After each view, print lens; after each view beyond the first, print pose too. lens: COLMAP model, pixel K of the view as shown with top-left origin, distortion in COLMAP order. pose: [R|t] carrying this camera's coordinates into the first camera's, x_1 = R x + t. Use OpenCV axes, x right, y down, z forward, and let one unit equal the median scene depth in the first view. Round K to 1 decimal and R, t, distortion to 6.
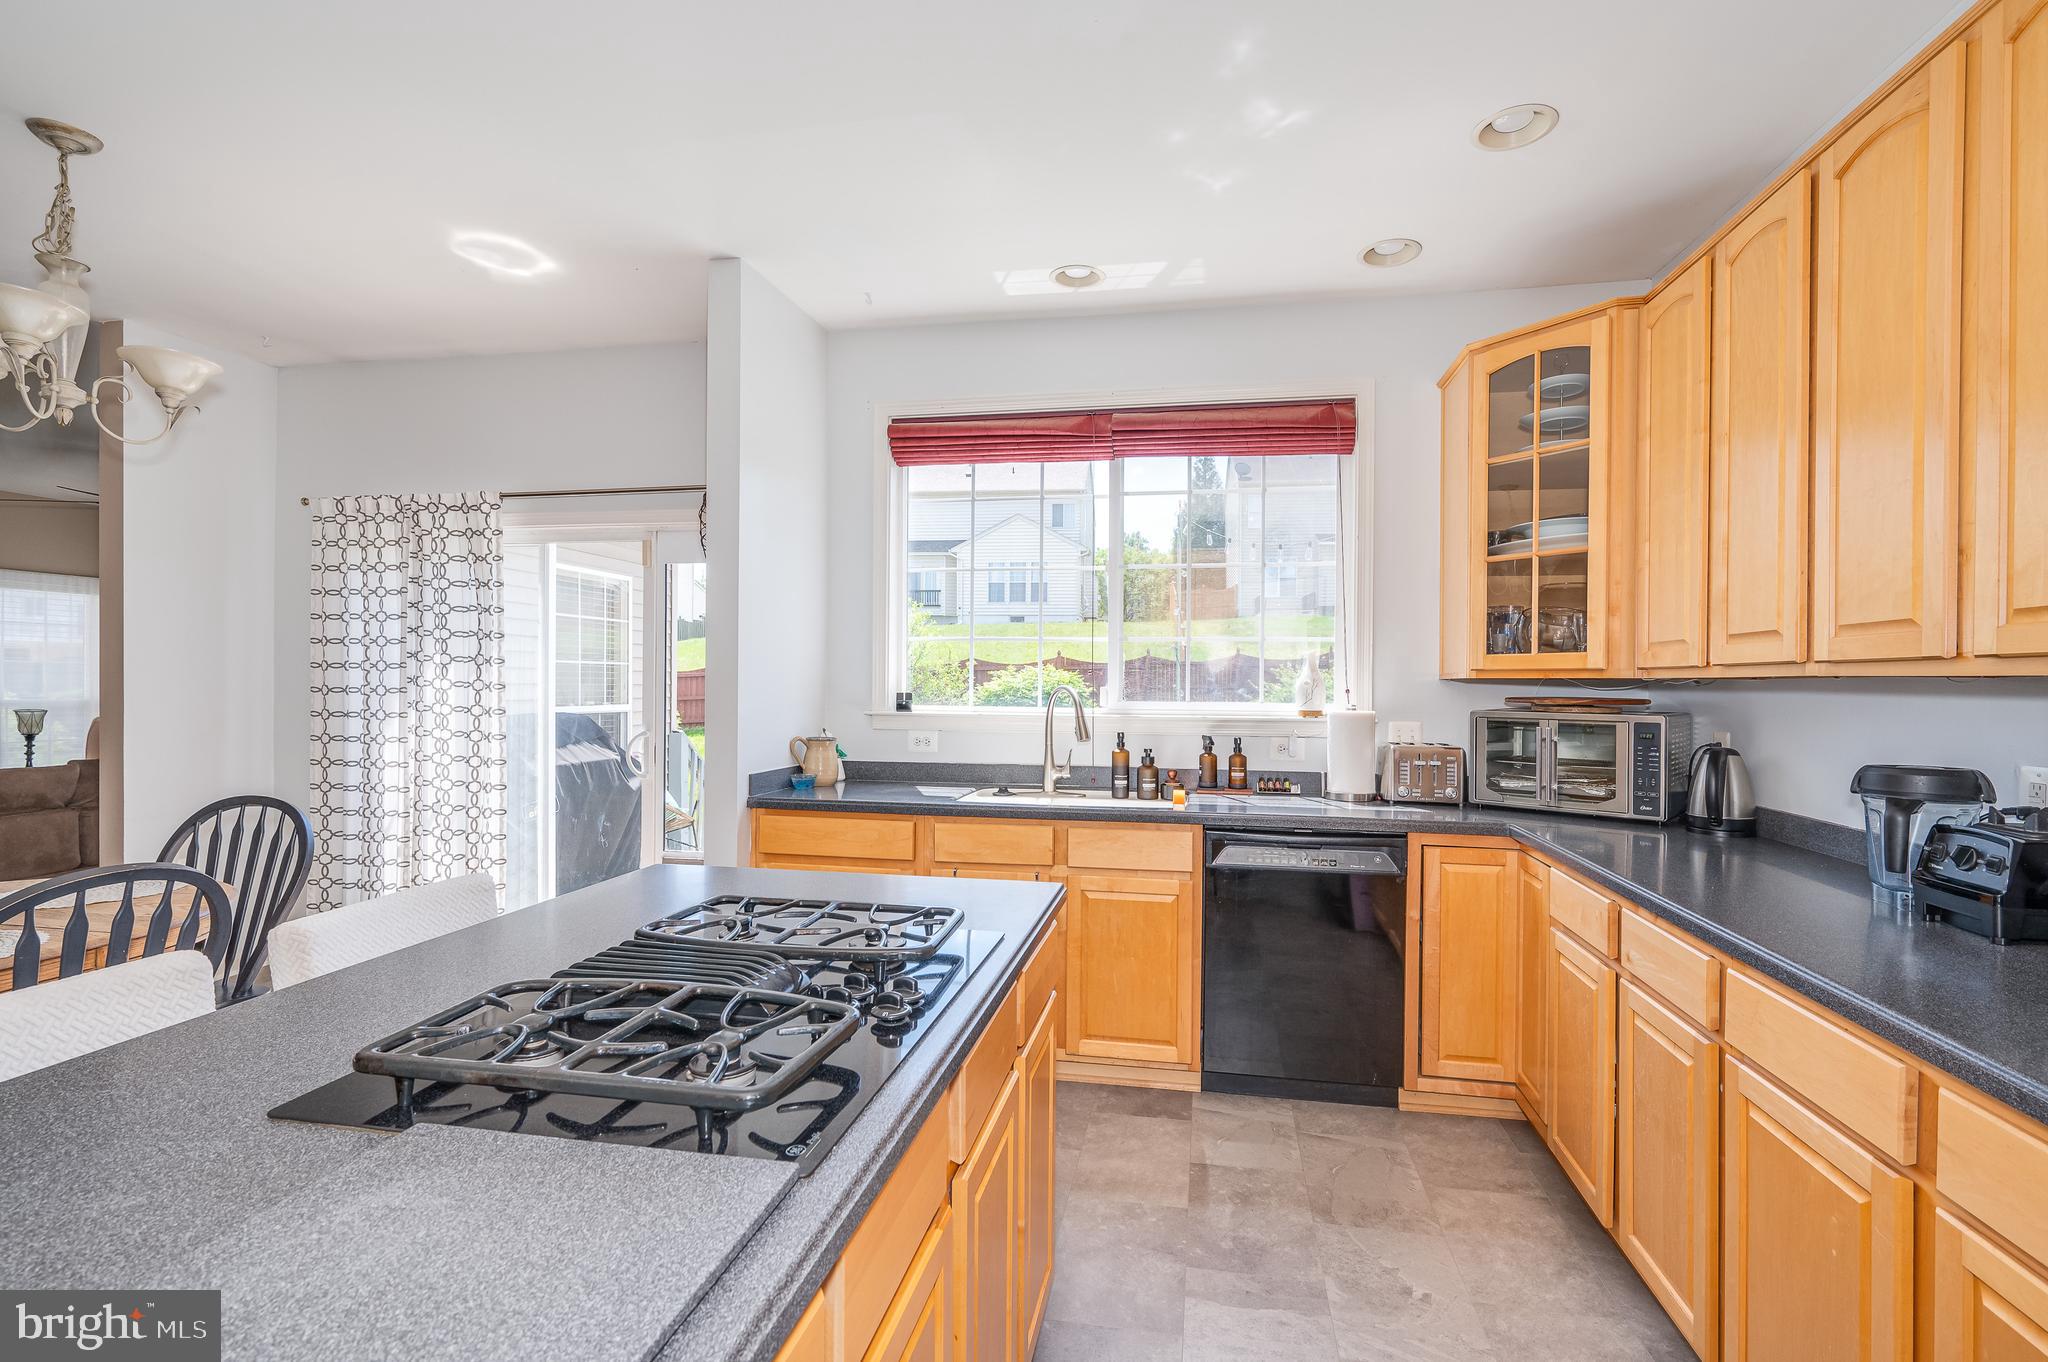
lens RADIAL K [[912.0, 0, 1059.8], [0, 912.0, 684.3], [0, 0, 1]] dist [-0.016062, -0.000253]
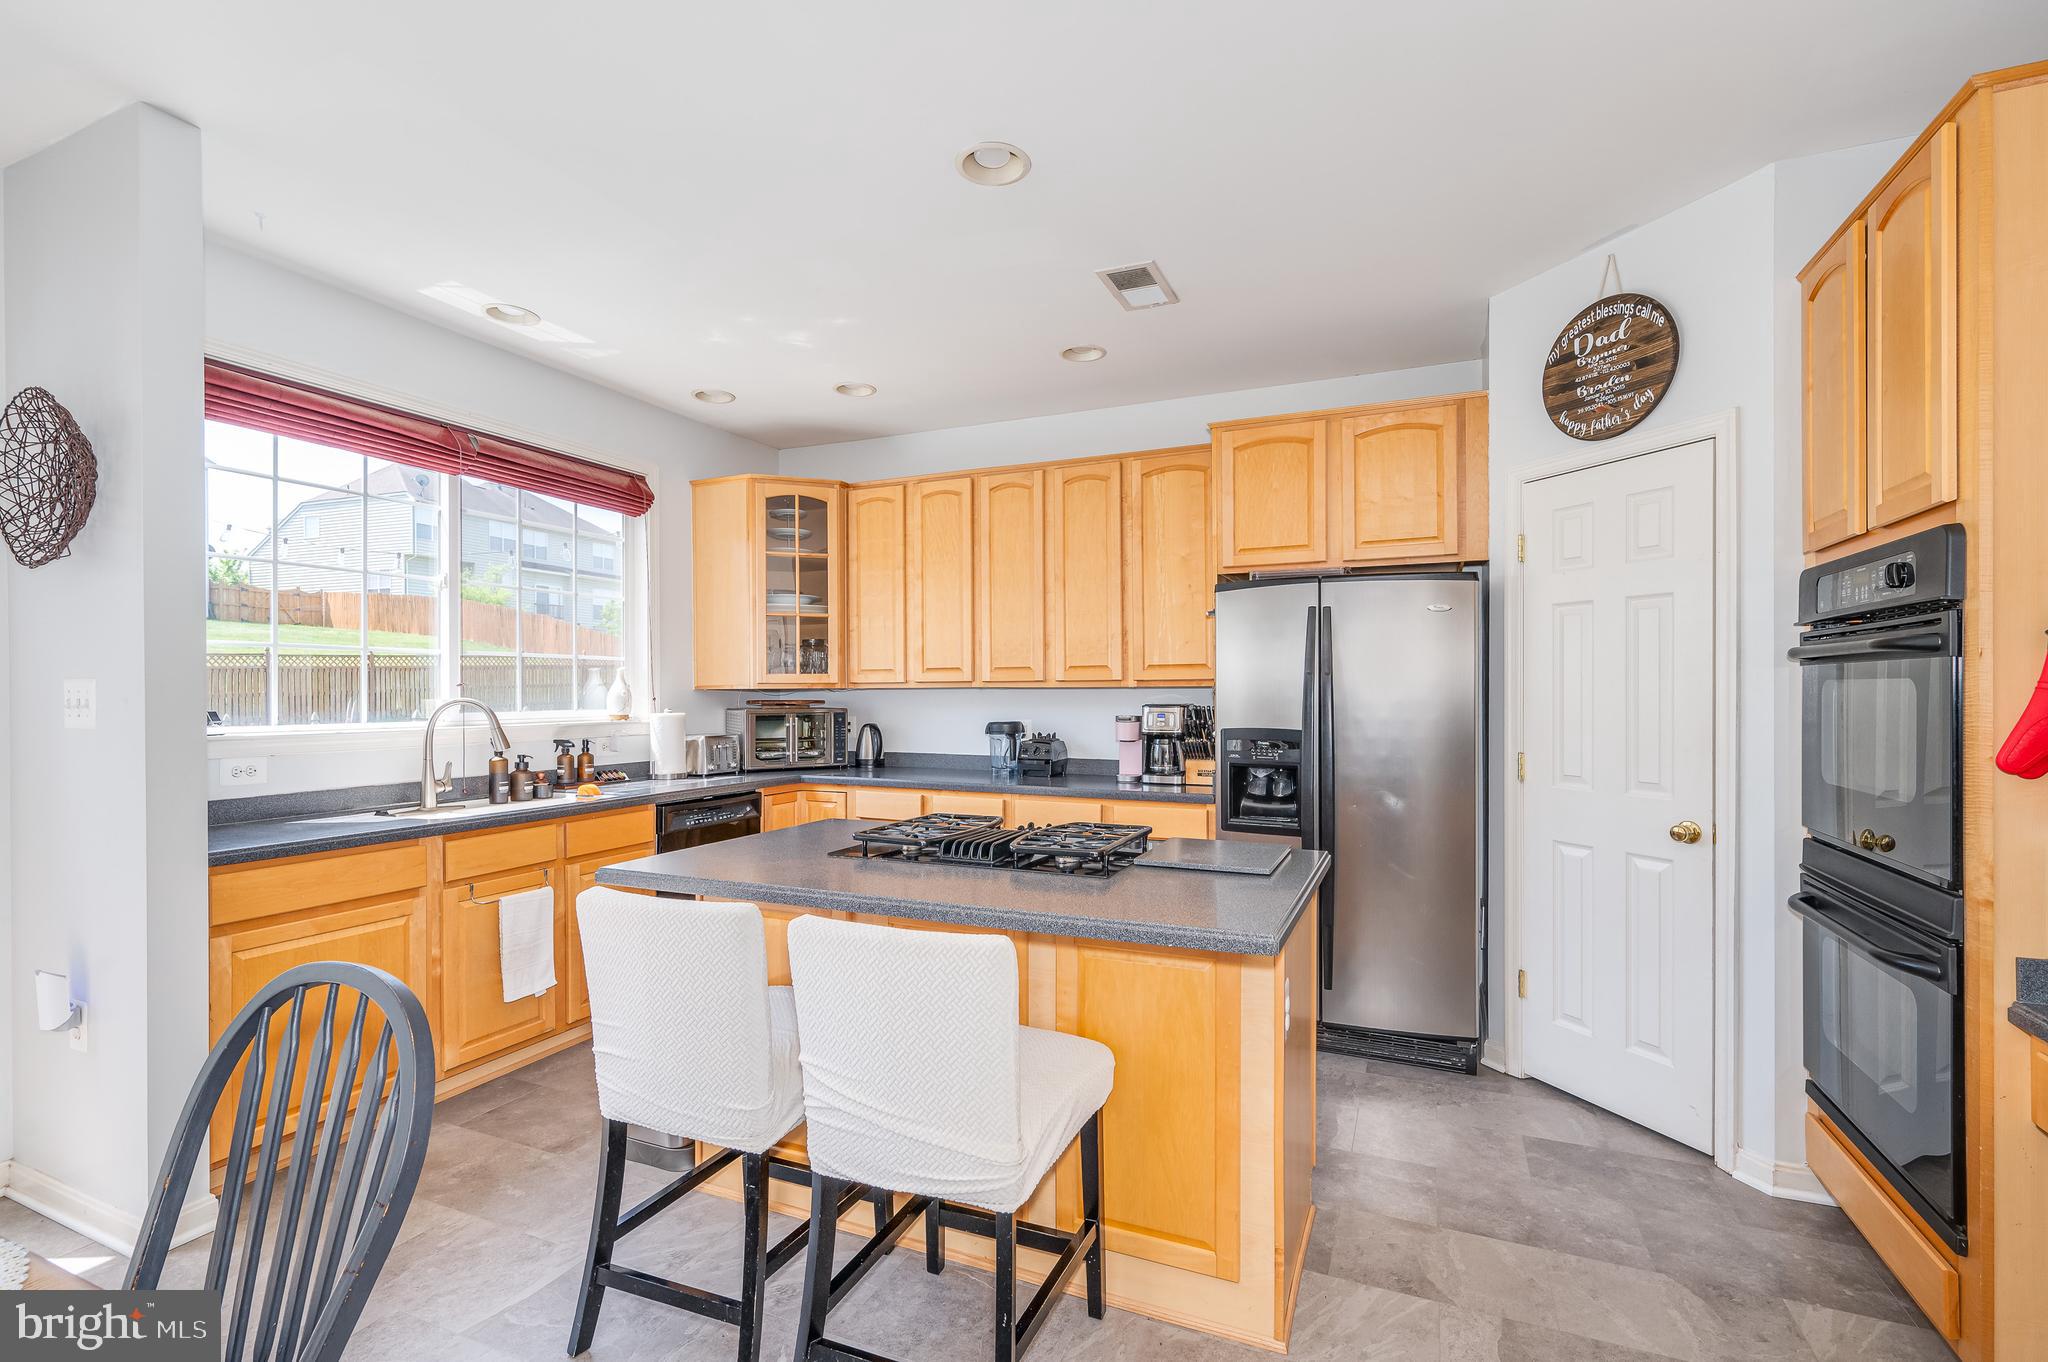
lens RADIAL K [[937.8, 0, 1018.2], [0, 937.8, 686.3], [0, 0, 1]] dist [-0.000352, -0.000022]
pose [[0.238336, -0.004011, 0.971175, -0.889160], [0.009175, 0.999956, 0.001878, -0.008368], [-0.971140, 0.008463, 0.238362, 0.159229]]
